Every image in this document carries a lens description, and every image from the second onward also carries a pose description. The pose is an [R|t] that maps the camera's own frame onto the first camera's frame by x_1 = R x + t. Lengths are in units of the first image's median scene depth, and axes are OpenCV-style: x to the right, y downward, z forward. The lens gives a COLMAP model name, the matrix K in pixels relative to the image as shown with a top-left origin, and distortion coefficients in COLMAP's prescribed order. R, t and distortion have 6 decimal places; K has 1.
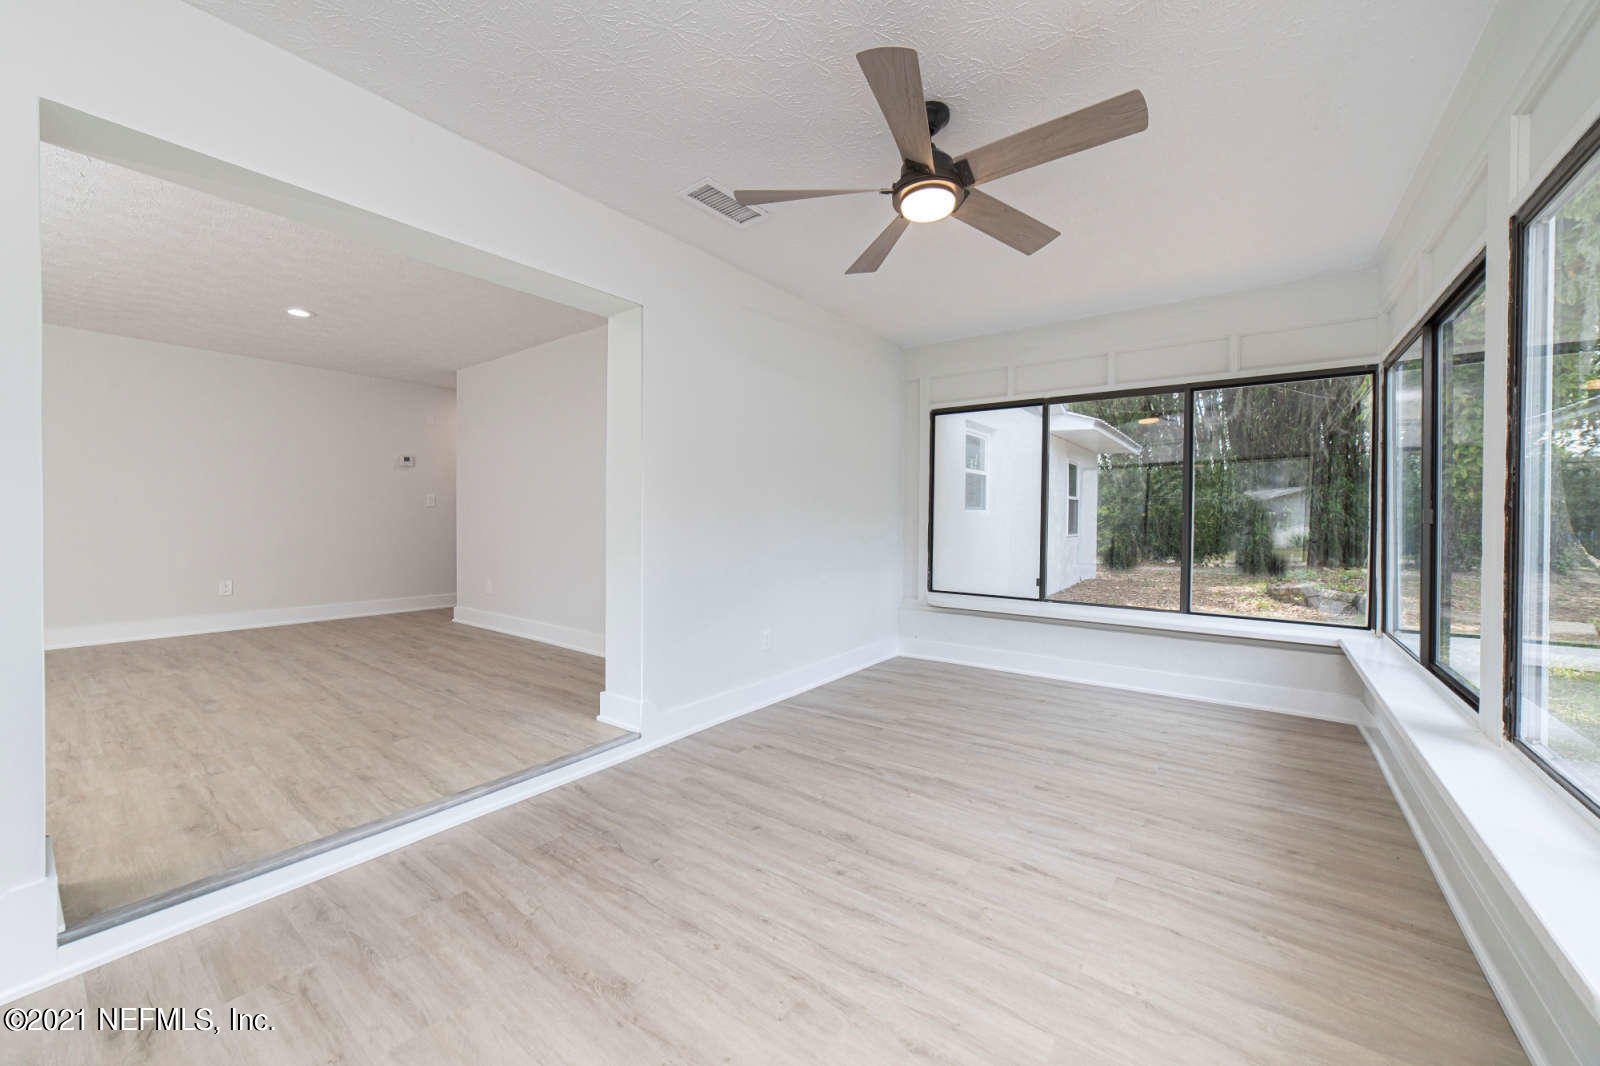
lens RADIAL K [[642.3, 0, 803.0], [0, 642.3, 524.1], [0, 0, 1]] dist [-0.012832, 0.000178]
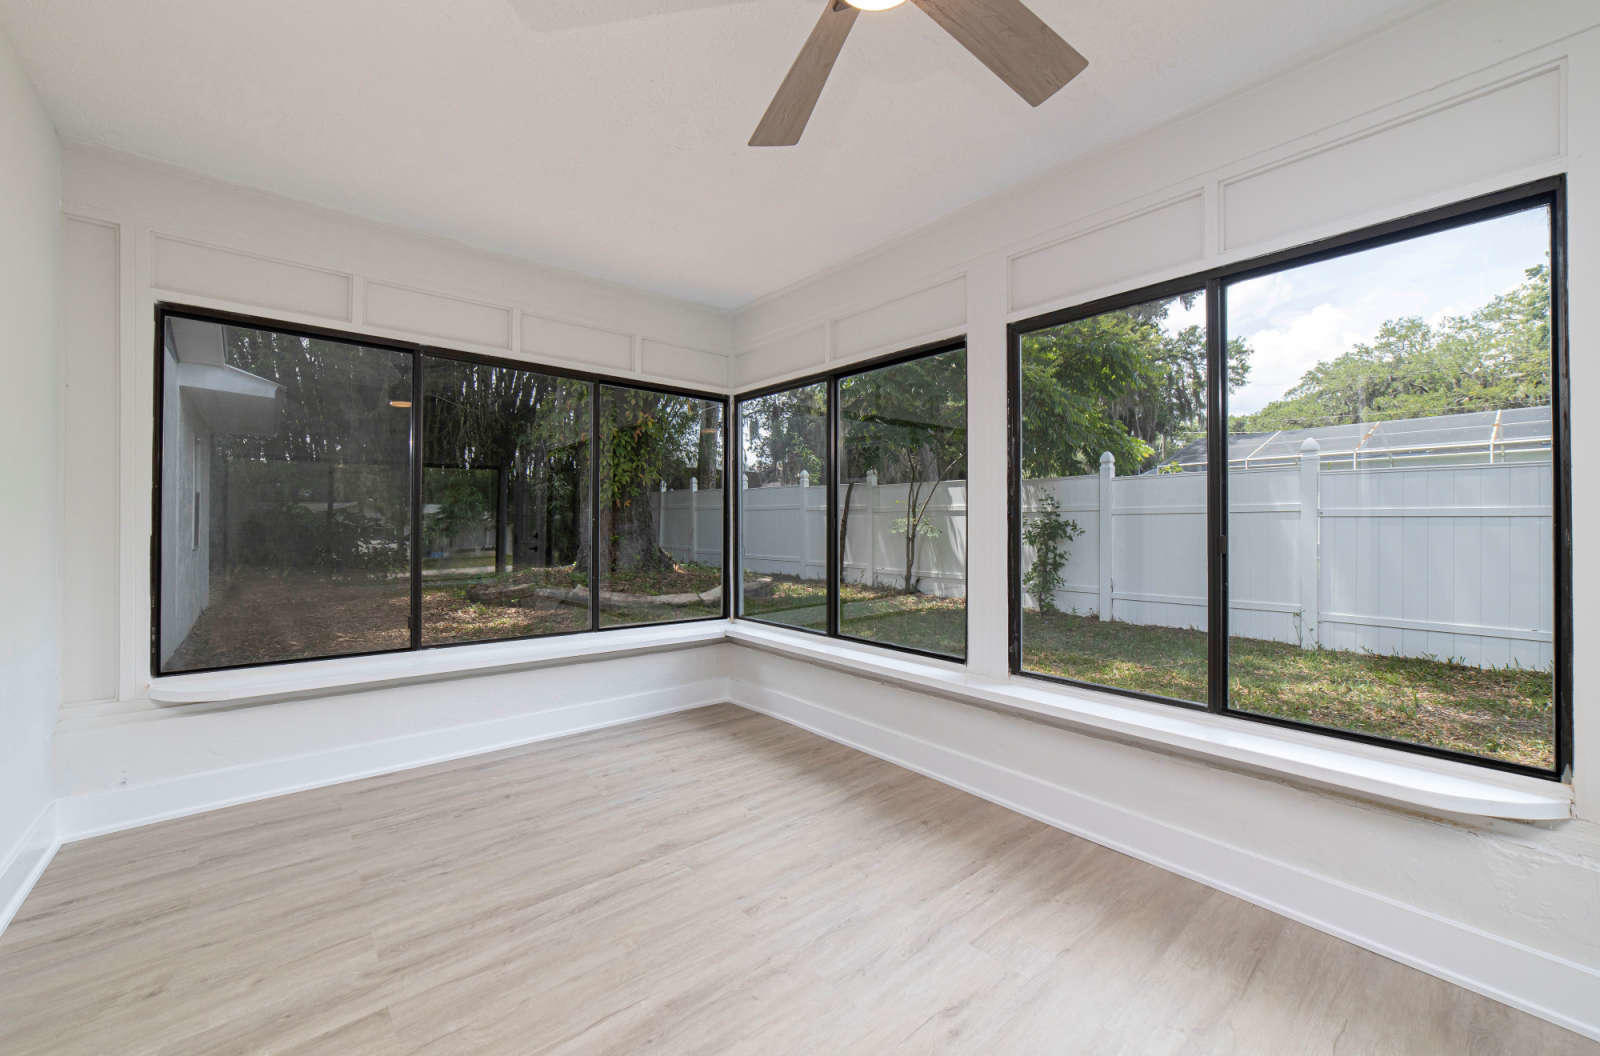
lens RADIAL K [[624.1, 0, 808.4], [0, 624.1, 524.1], [0, 0, 1]] dist [-0.015051, 0.000040]
pose [[0.200214, -0.001636, 0.979751, -0.269232], [0.005015, 0.999987, 0.000645, -0.012801], [-0.979739, 0.004784, 0.200220, 0.748059]]
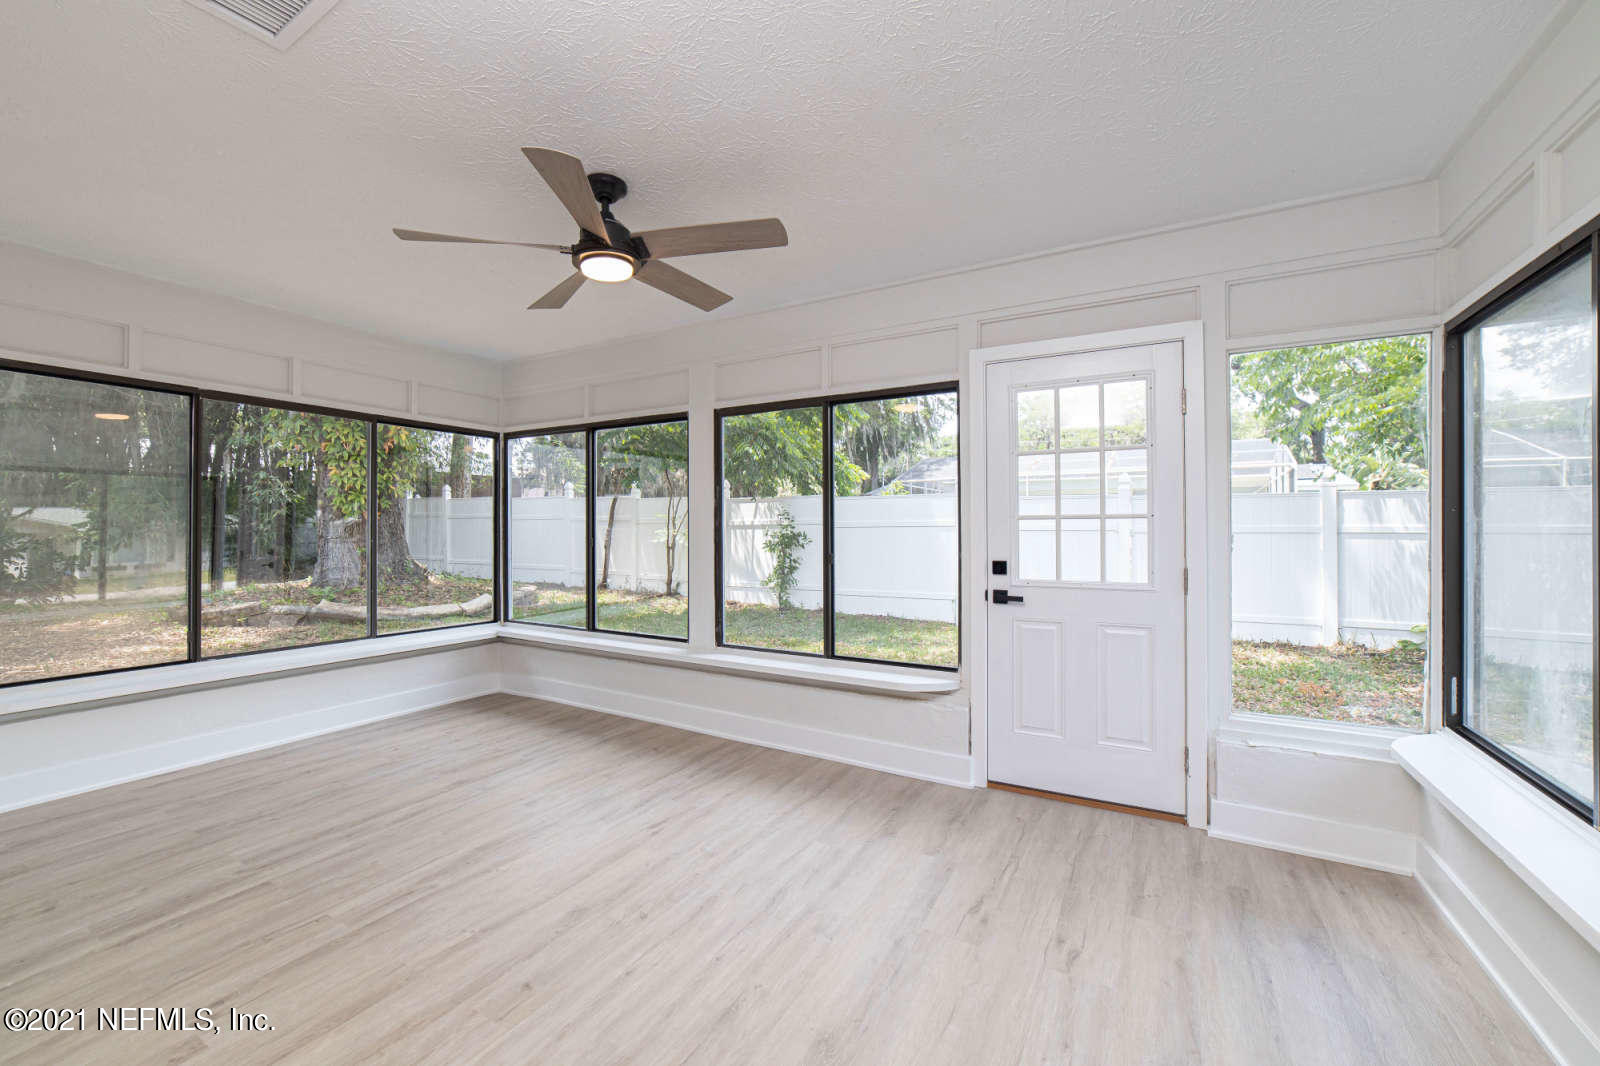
lens RADIAL K [[629.3, 0, 805.8], [0, 629.3, 526.6], [0, 0, 1]] dist [-0.003141, 0.000291]
pose [[-0.149793, 0.000518, 0.988717, -0.699673], [0.004704, 0.999989, 0.000189, -0.049336], [-0.988706, 0.004679, -0.149793, 0.651498]]
